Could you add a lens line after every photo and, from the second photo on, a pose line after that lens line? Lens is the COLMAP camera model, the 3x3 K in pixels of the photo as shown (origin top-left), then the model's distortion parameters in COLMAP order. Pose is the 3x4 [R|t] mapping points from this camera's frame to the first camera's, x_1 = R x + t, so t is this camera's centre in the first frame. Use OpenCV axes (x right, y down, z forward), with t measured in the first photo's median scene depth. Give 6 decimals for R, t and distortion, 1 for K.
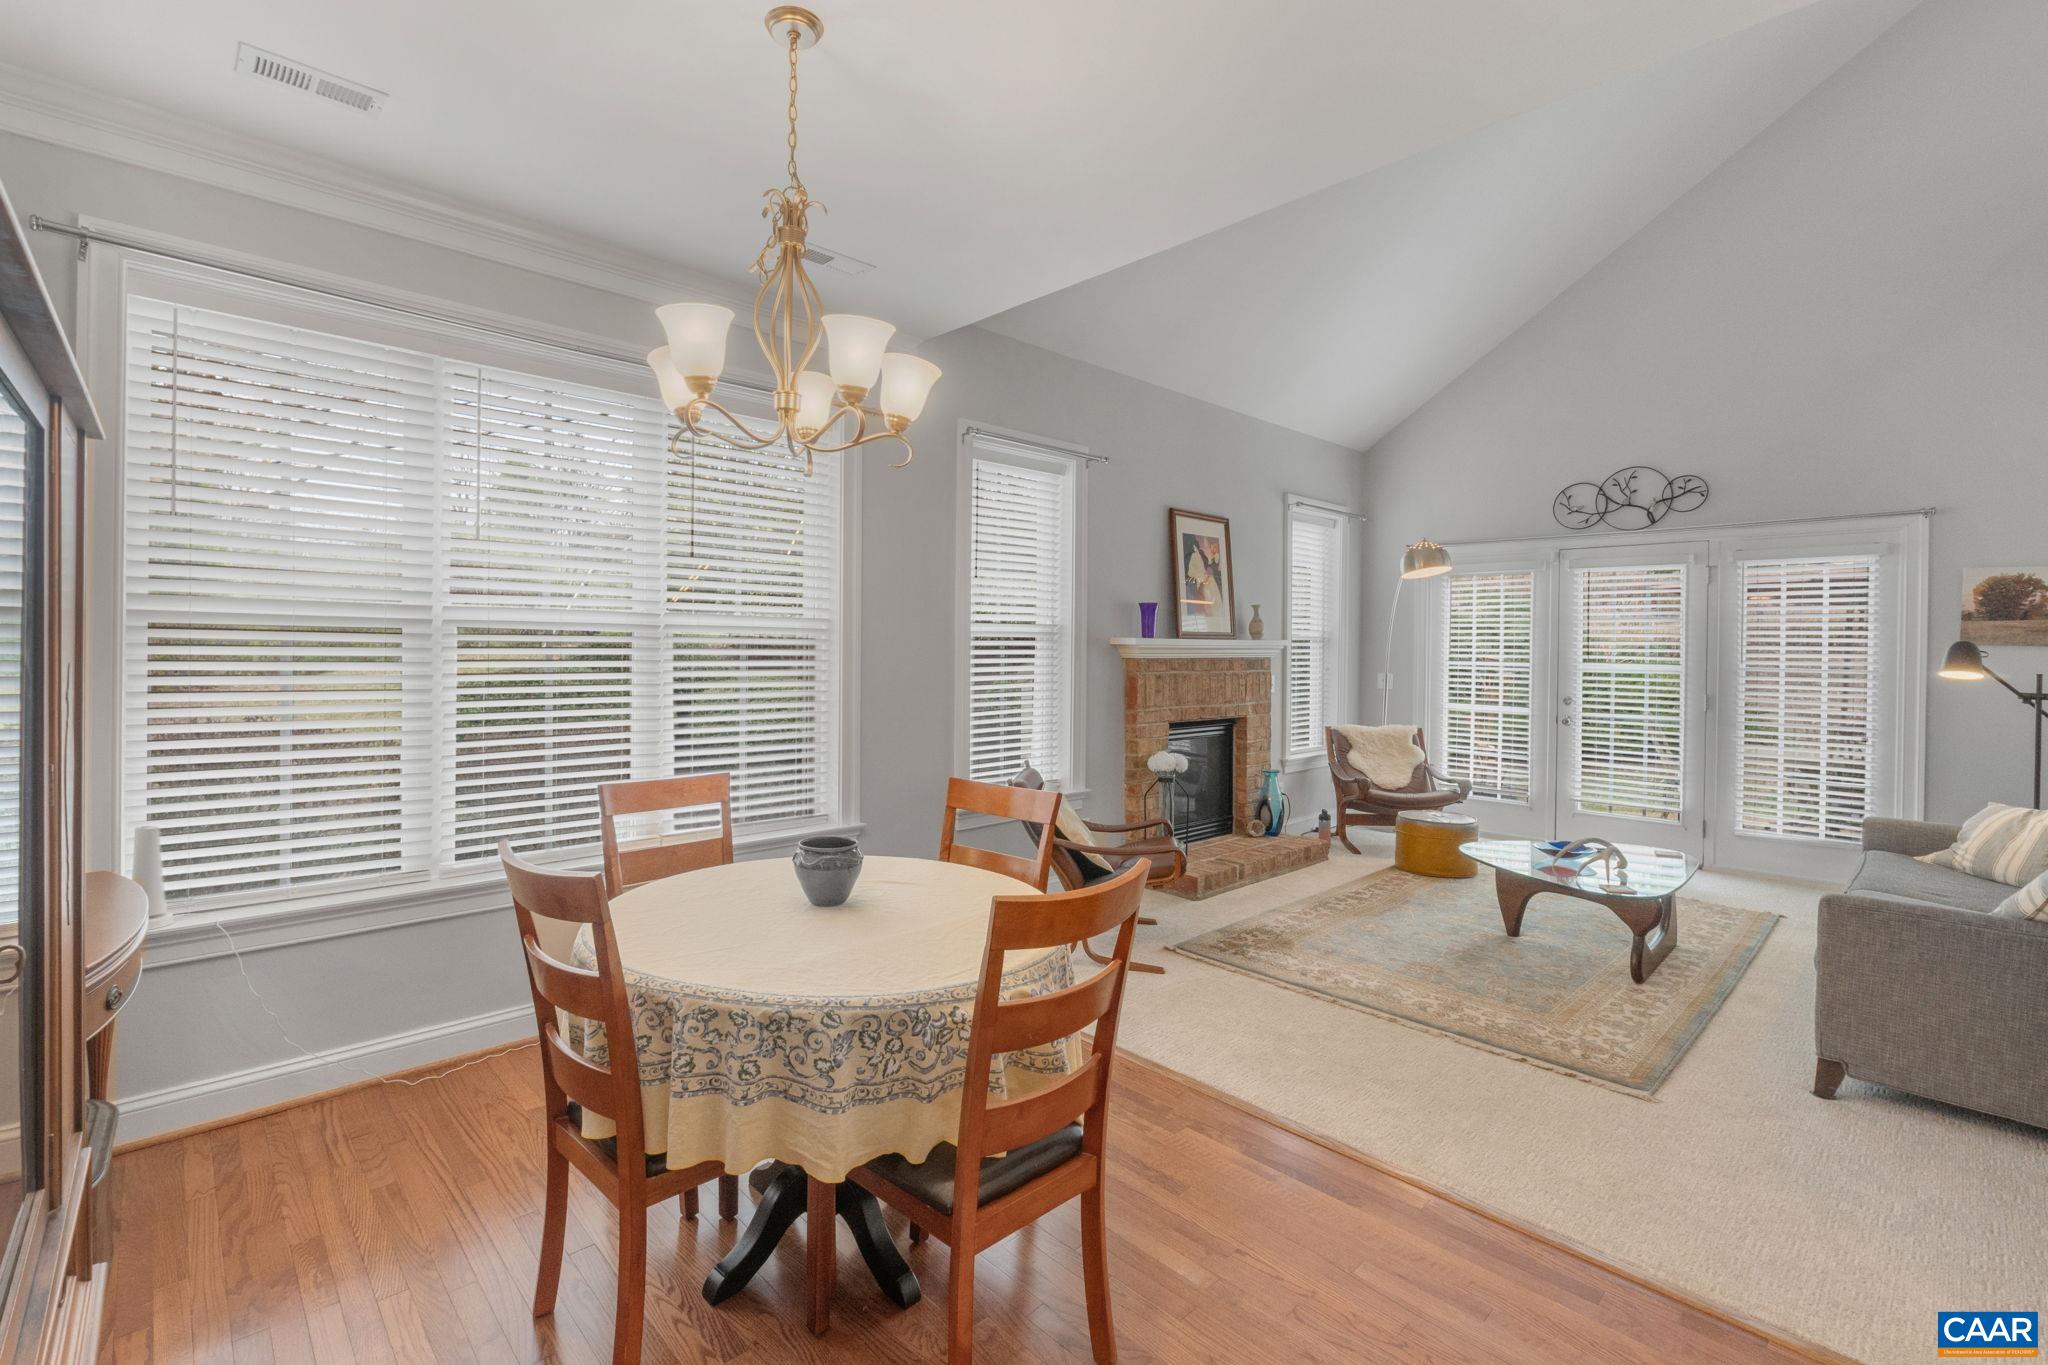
lens RADIAL K [[905.3, 0, 1024.4], [0, 905.3, 660.4], [0, 0, 1]] dist [-0.007738, 0.000218]
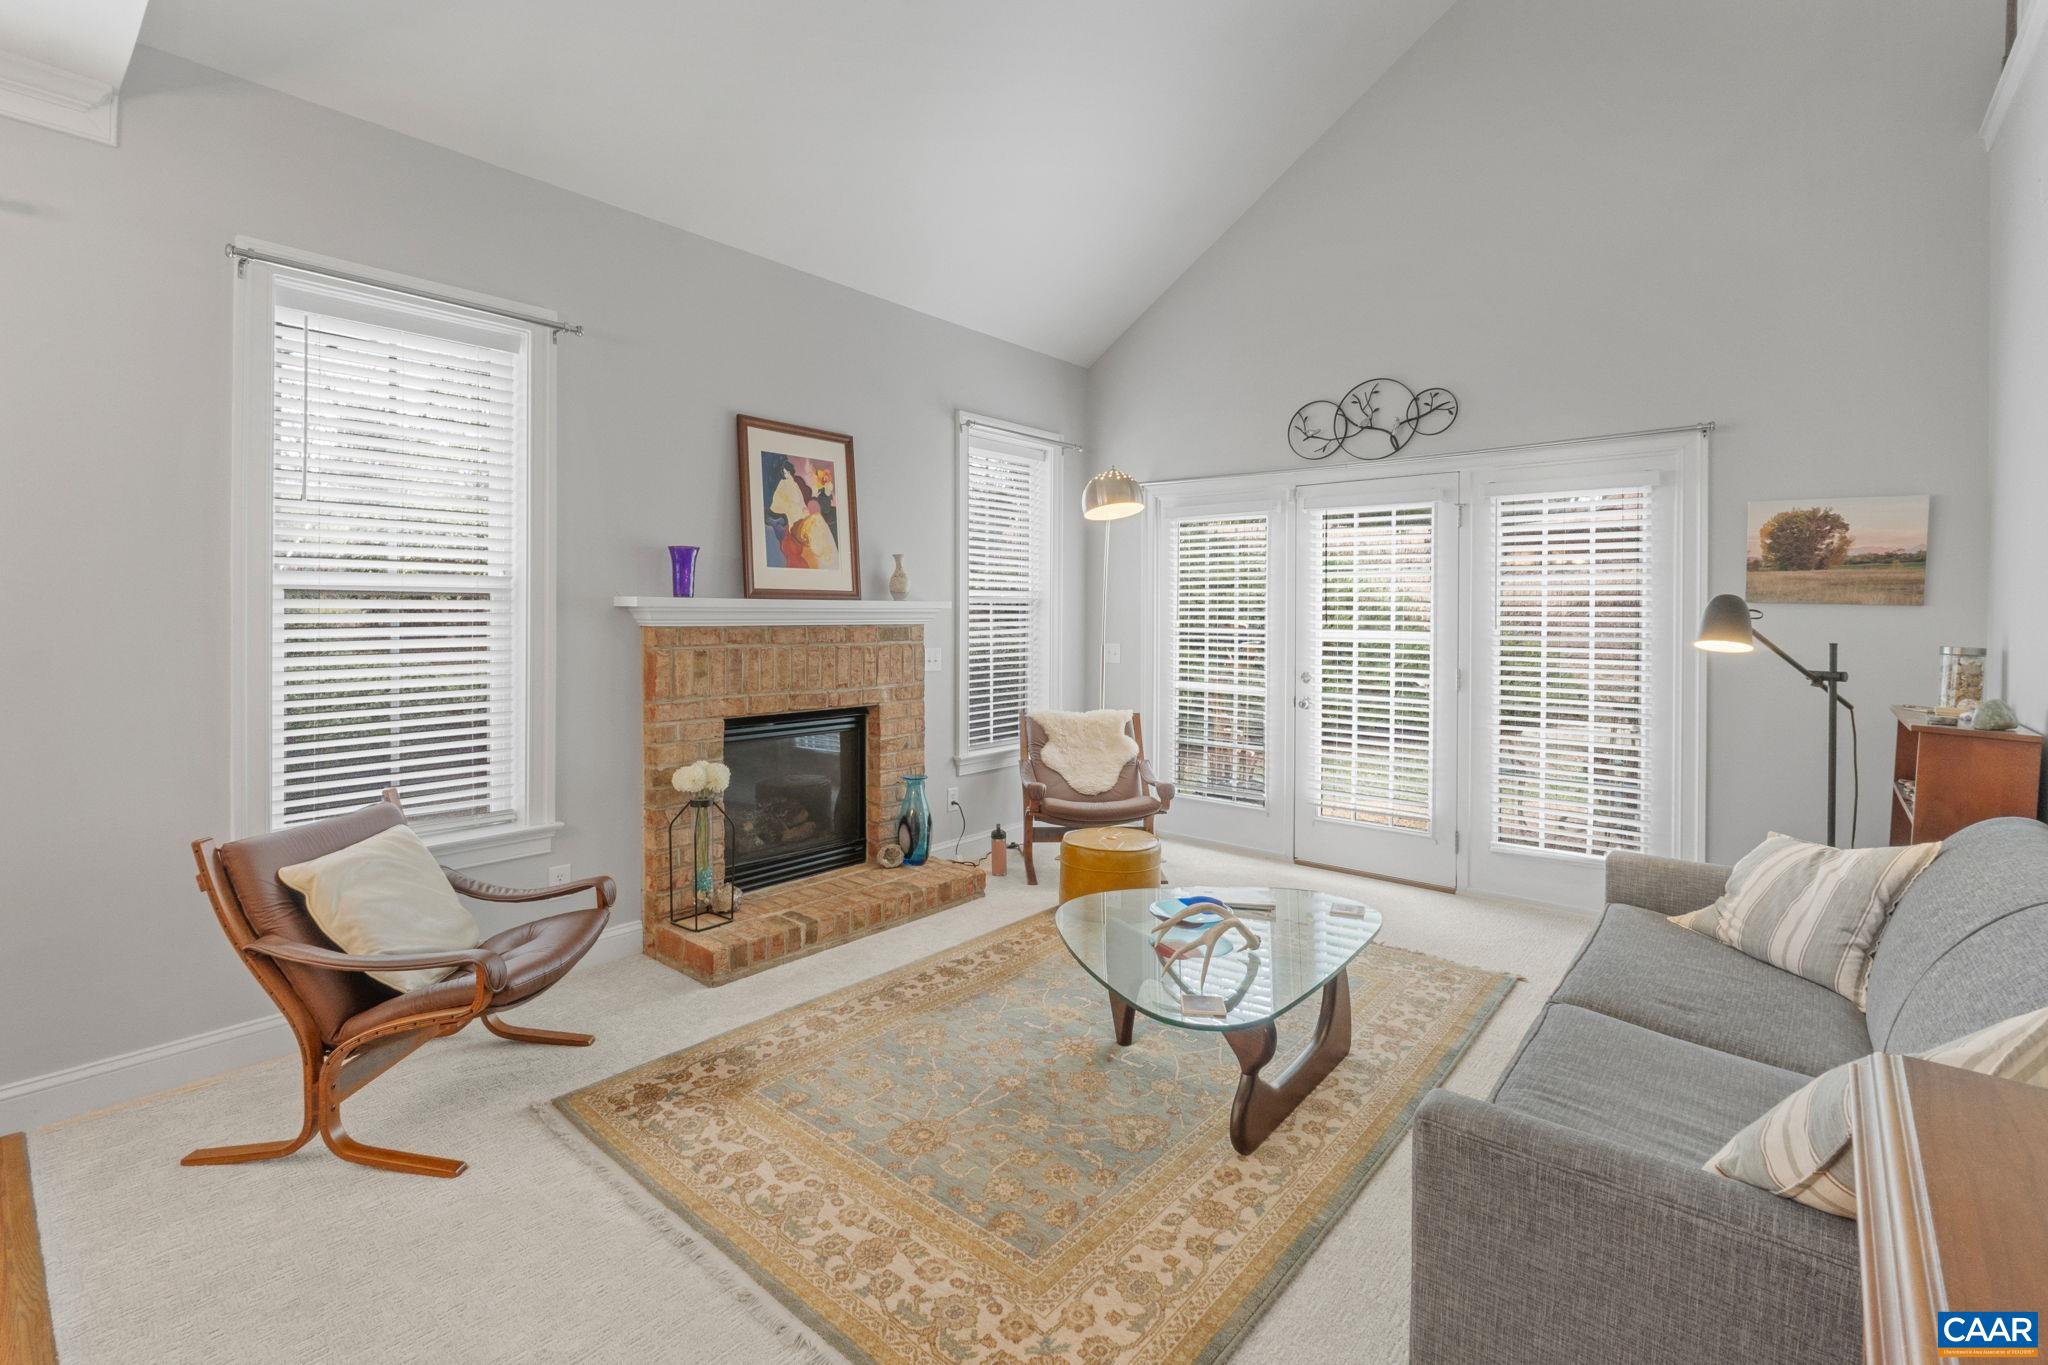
lens RADIAL K [[905.3, 0, 1042.5], [0, 905.3, 623.6], [0, 0, 1]] dist [-0.007738, 0.000218]
pose [[0.993767, -0.004940, 0.111371, 0.349408], [0.005528, 0.999972, -0.004979, 0.000397], [-0.111343, 0.005563, 0.993766, 0.294960]]
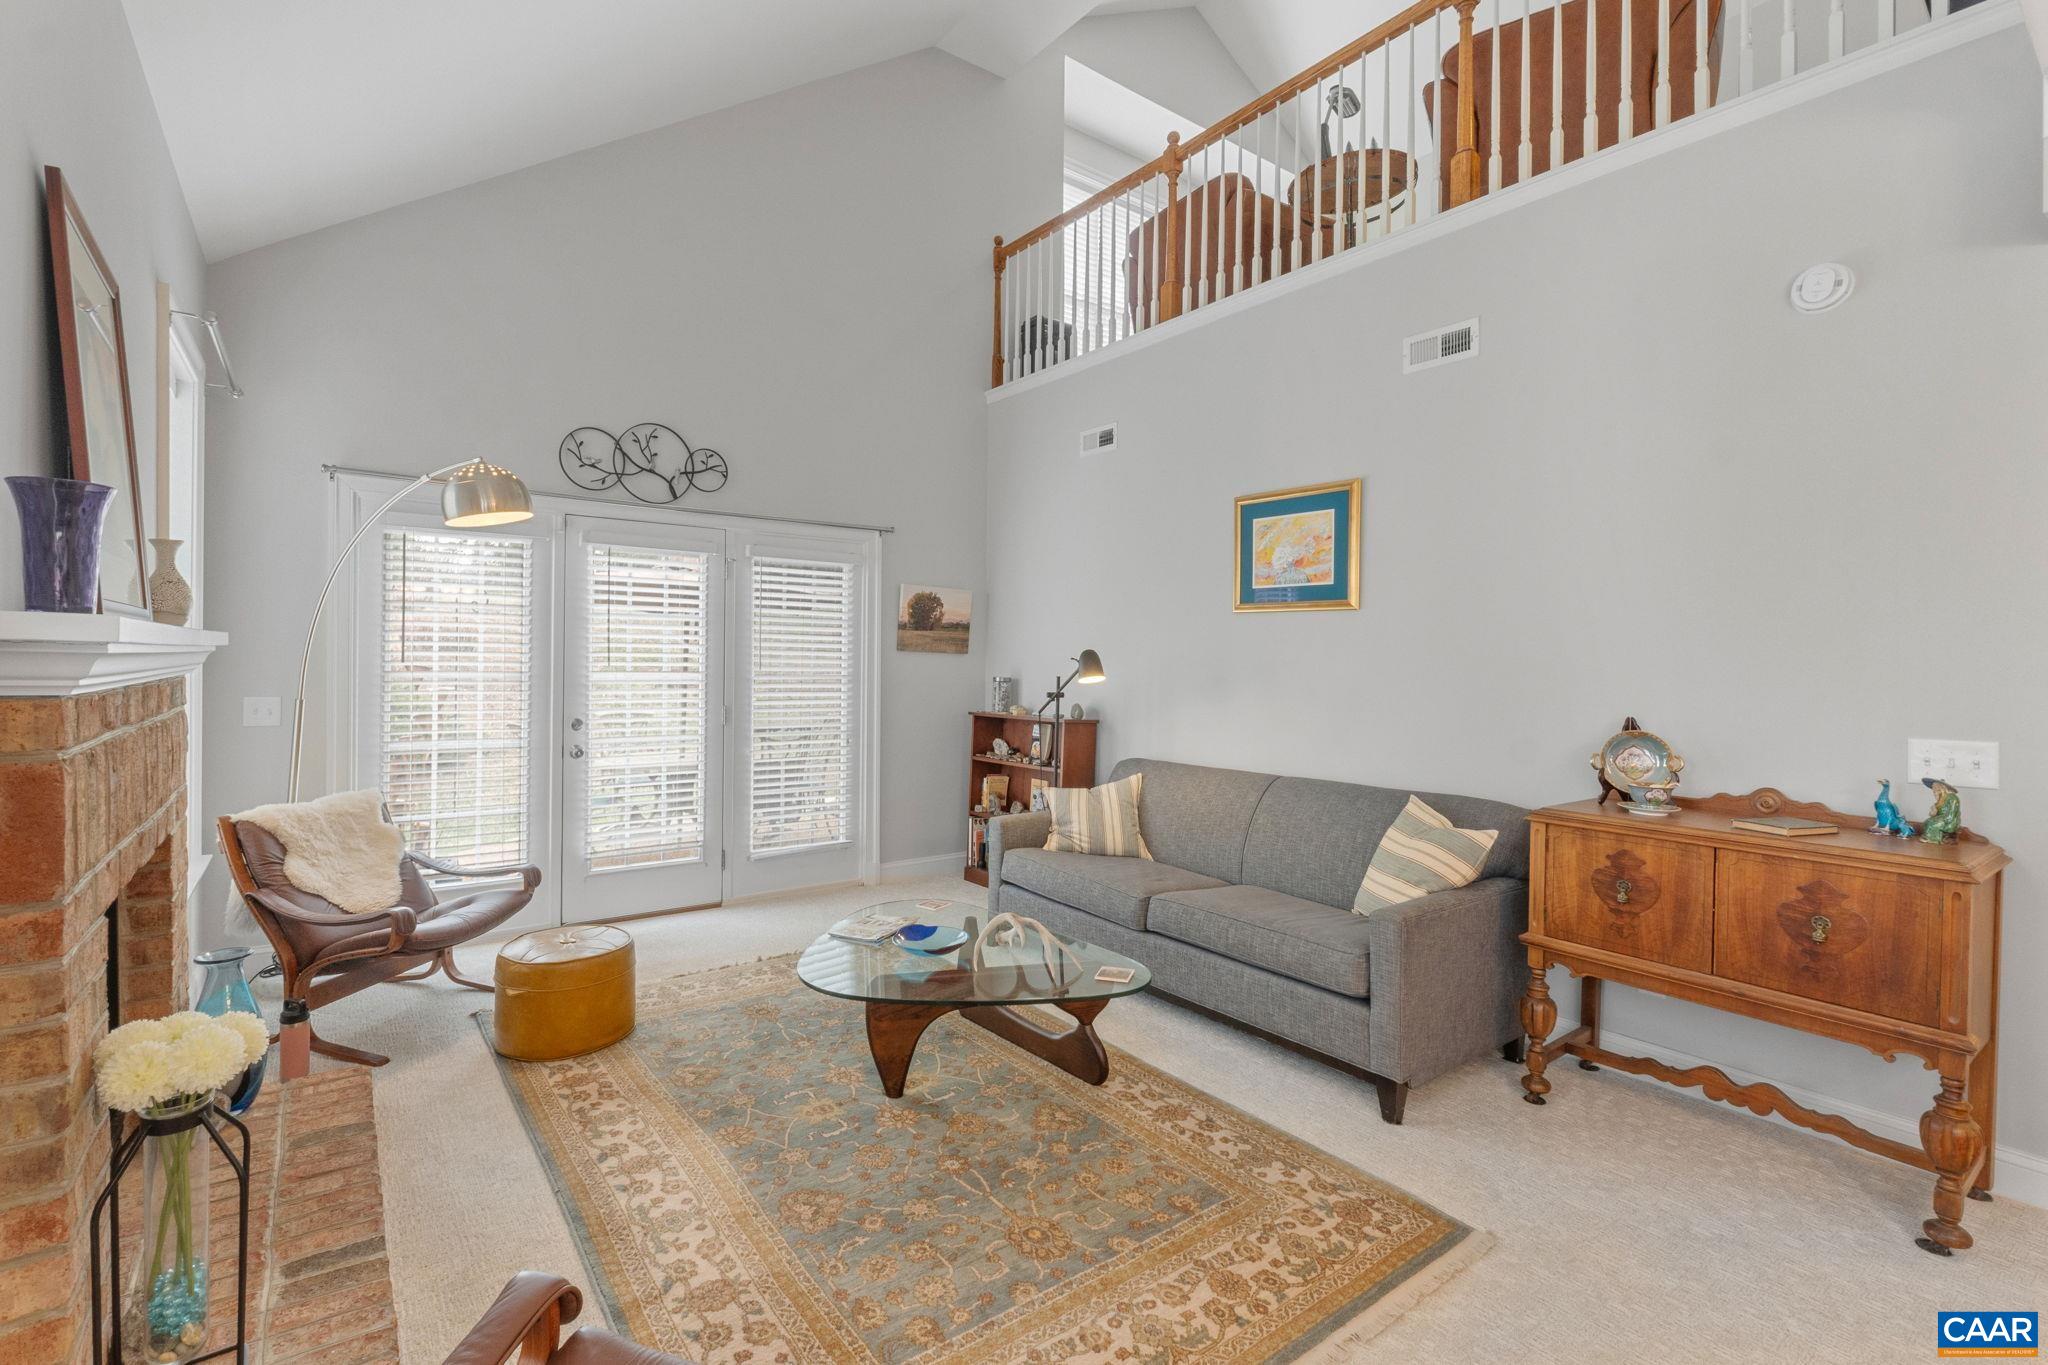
lens RADIAL K [[905.3, 0, 916.4], [0, 905.3, 665.6], [0, 0, 1]] dist [-0.007738, 0.000218]
pose [[0.169537, -0.012856, 0.985440, -0.082842], [0.005568, 0.999911, 0.012087, -0.011766], [-0.985508, 0.003437, 0.169594, 0.744390]]
